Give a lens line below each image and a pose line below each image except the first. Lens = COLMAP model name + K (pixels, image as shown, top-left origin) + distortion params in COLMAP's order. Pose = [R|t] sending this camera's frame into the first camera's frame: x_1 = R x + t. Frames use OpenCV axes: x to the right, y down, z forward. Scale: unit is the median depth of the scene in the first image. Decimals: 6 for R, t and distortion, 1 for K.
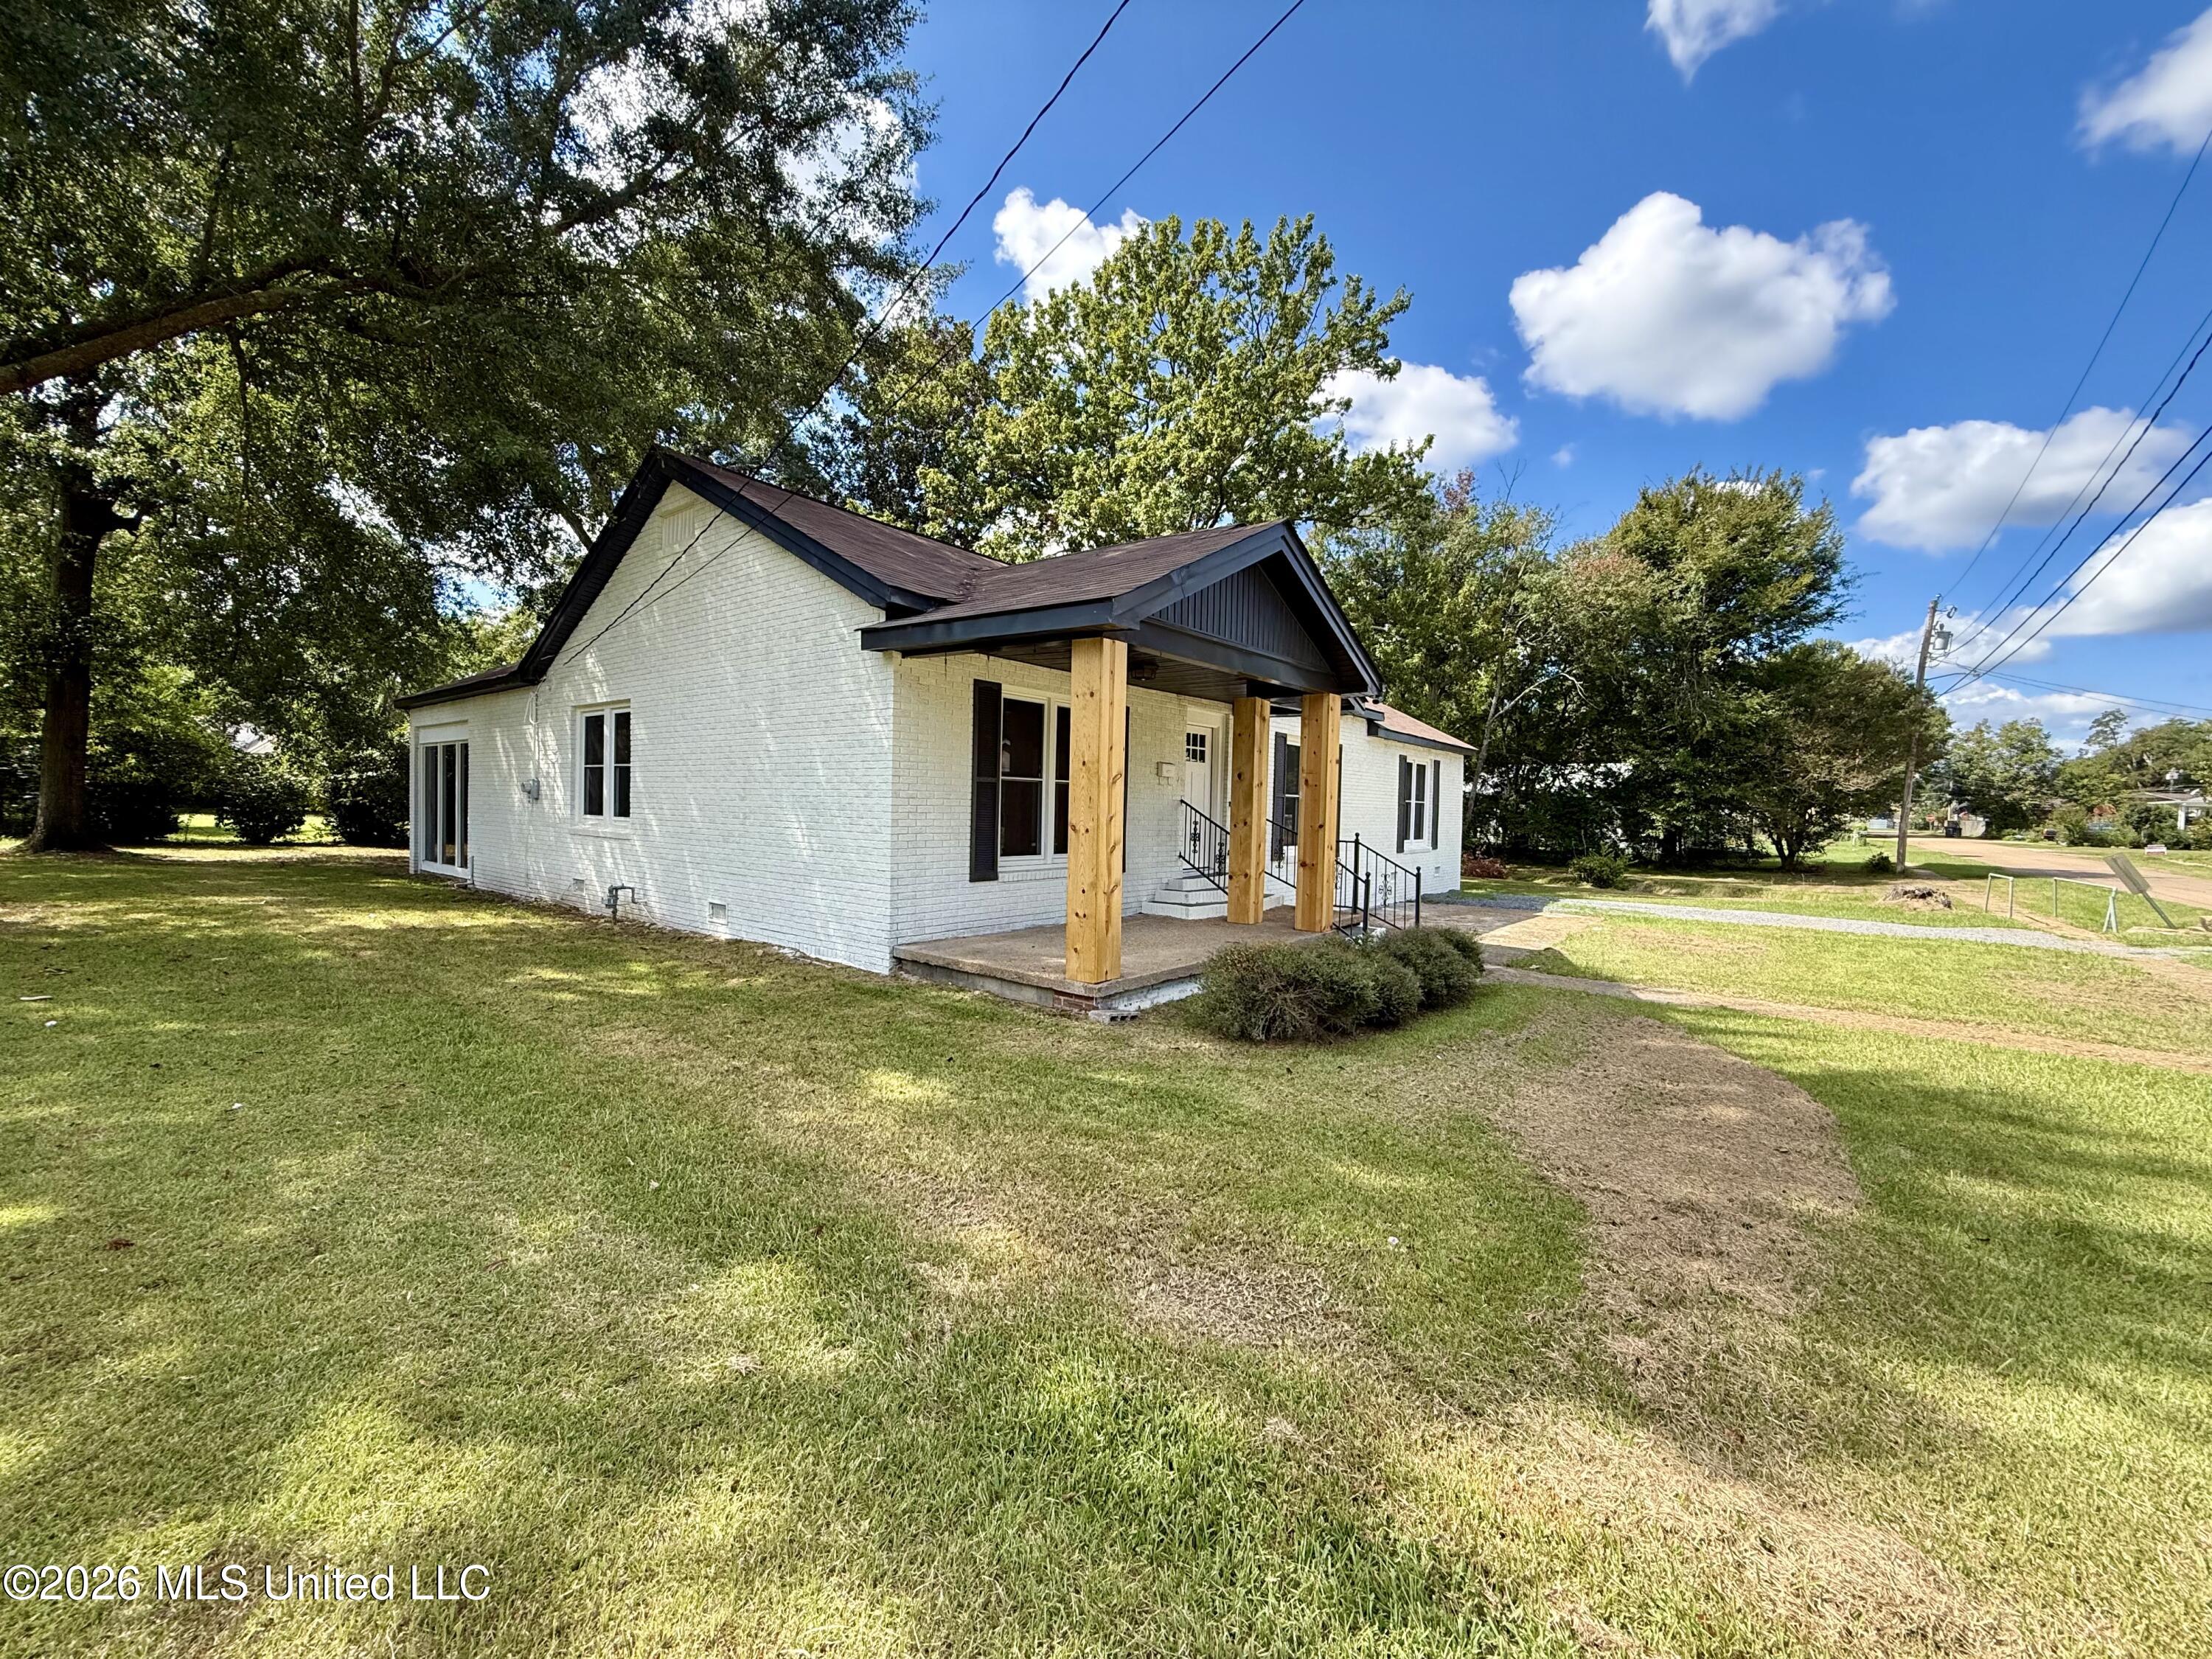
lens RADIAL K [[880.9, 0, 1103.9], [0, 880.9, 833.0], [0, 0, 1]] dist [-0.000635, 0.000583]
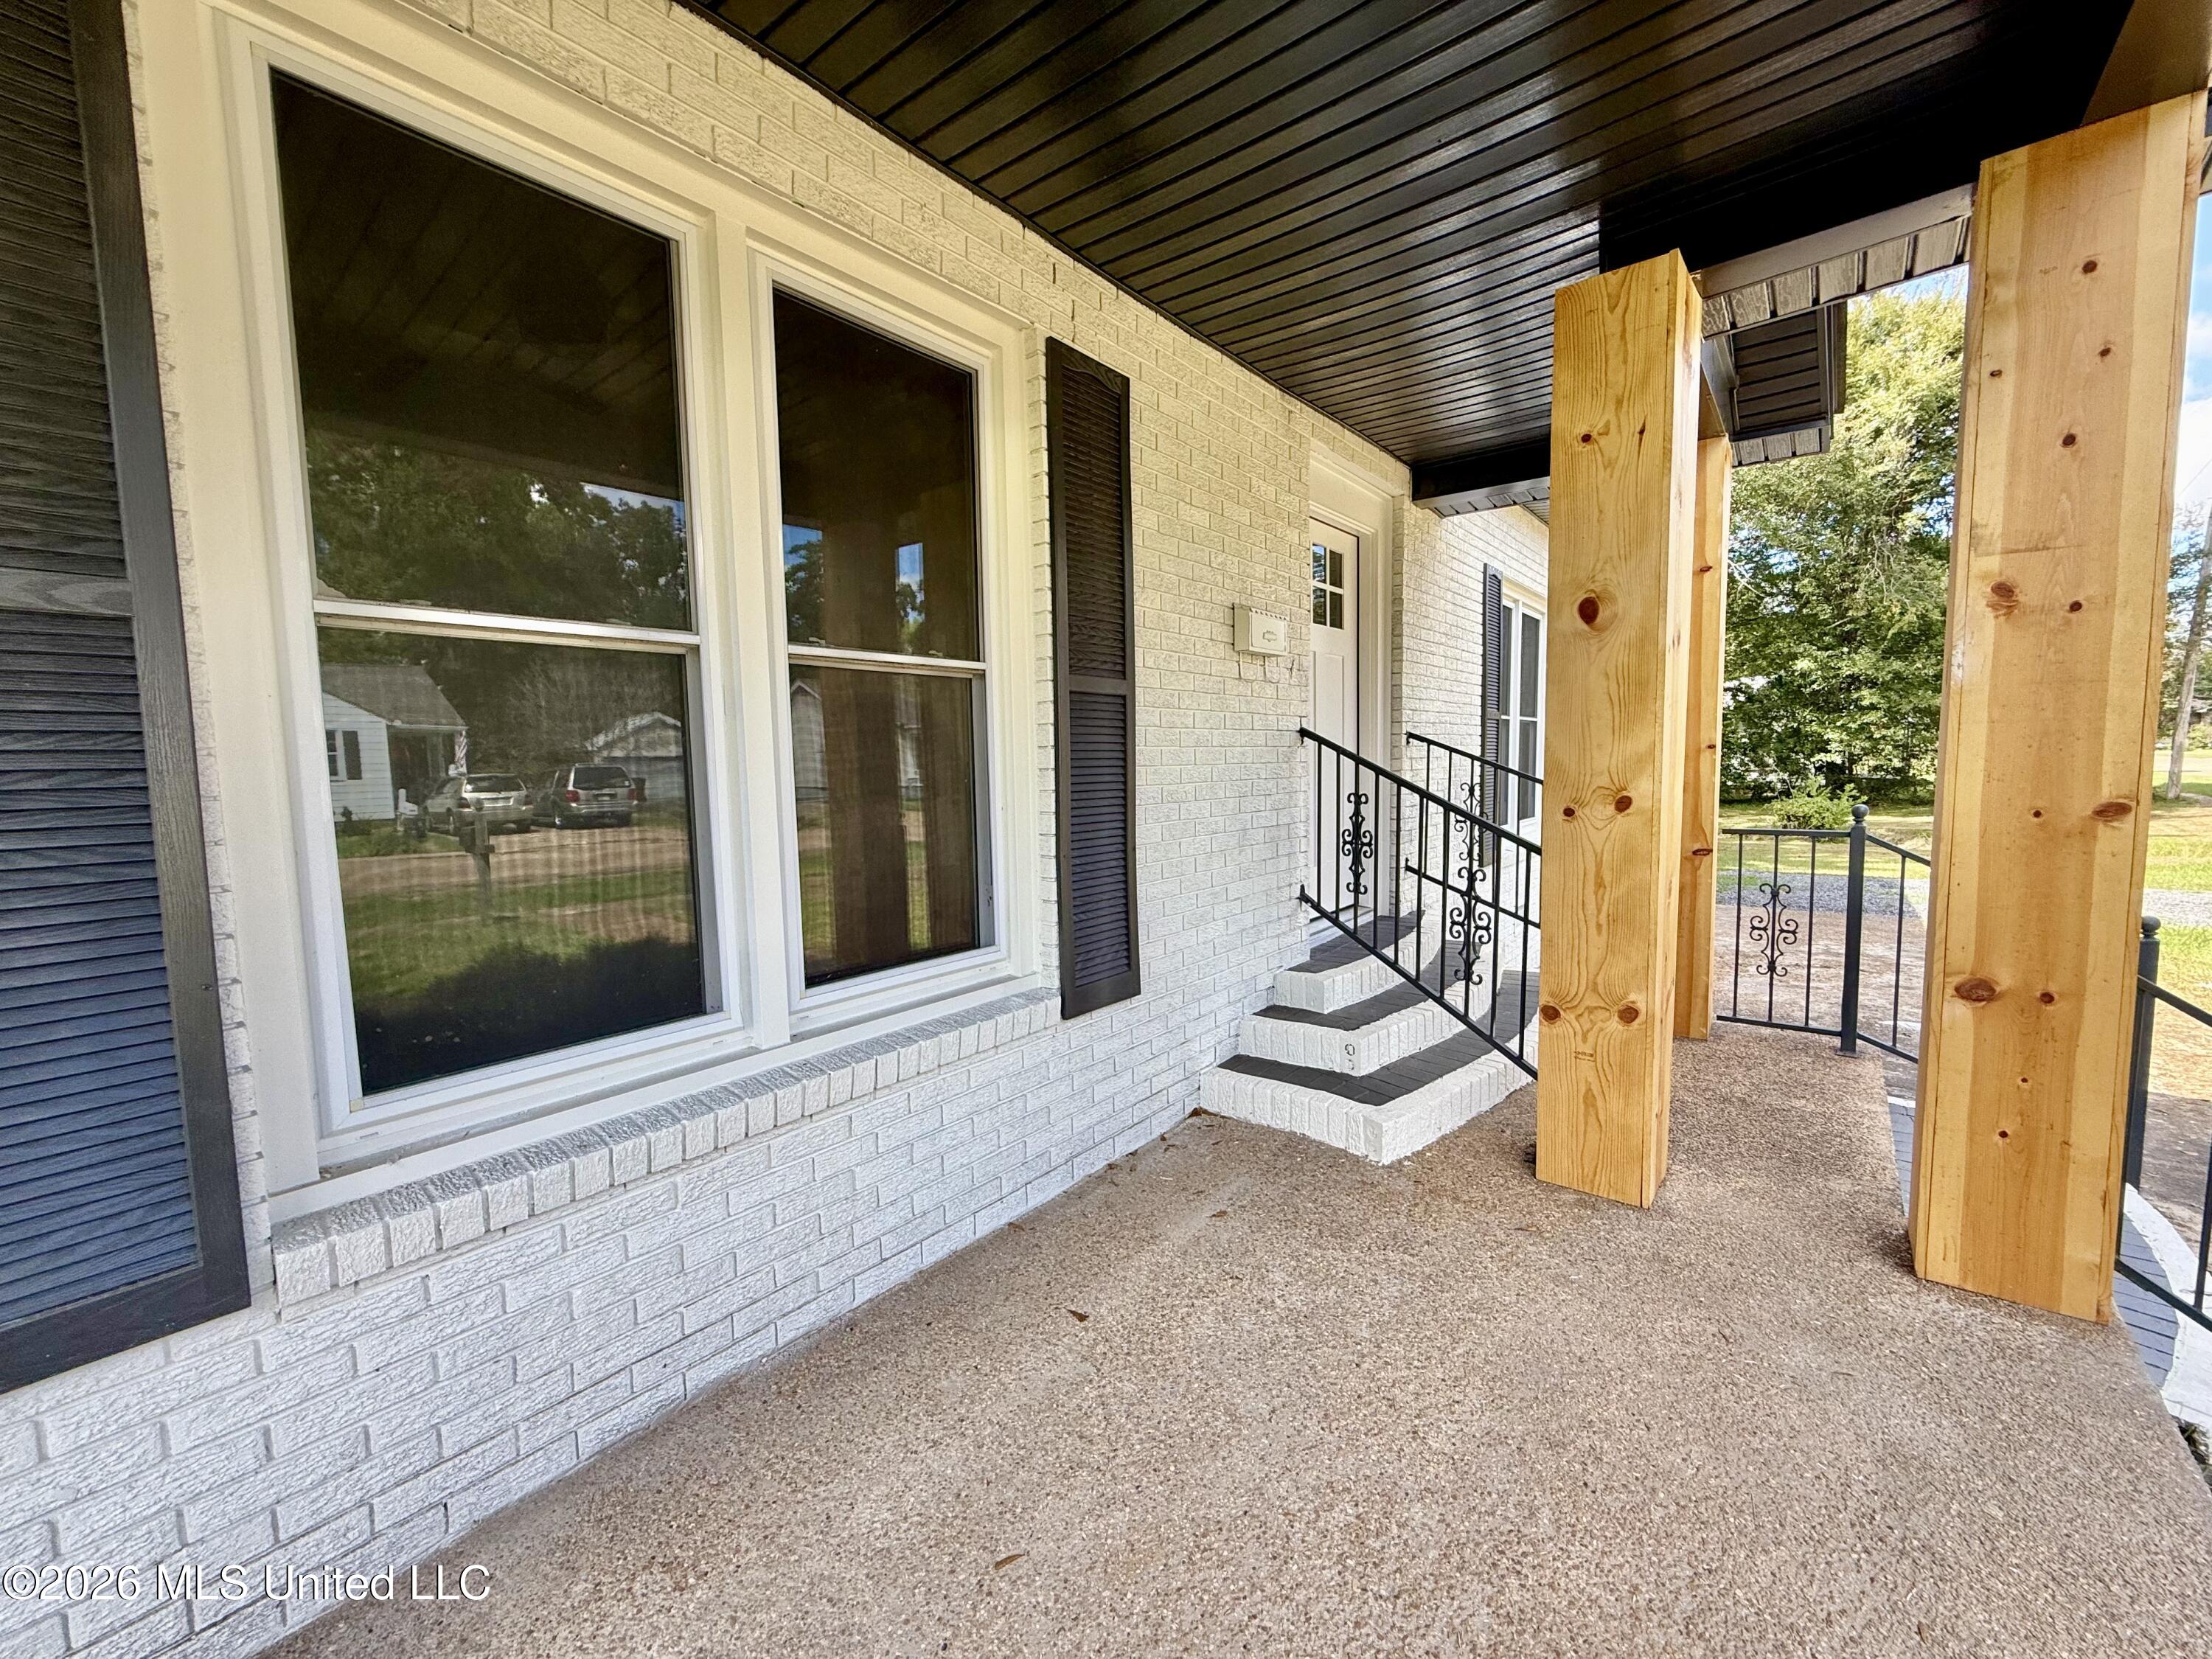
lens RADIAL K [[880.9, 0, 1101.2], [0, 880.9, 836.1], [0, 0, 1]] dist [-0.000635, 0.000583]
pose [[0.998184, -0.046657, -0.038105, 0.022351], [0.048738, 0.997260, 0.055647, -0.018271], [0.035405, -0.057404, 0.997723, 0.621218]]
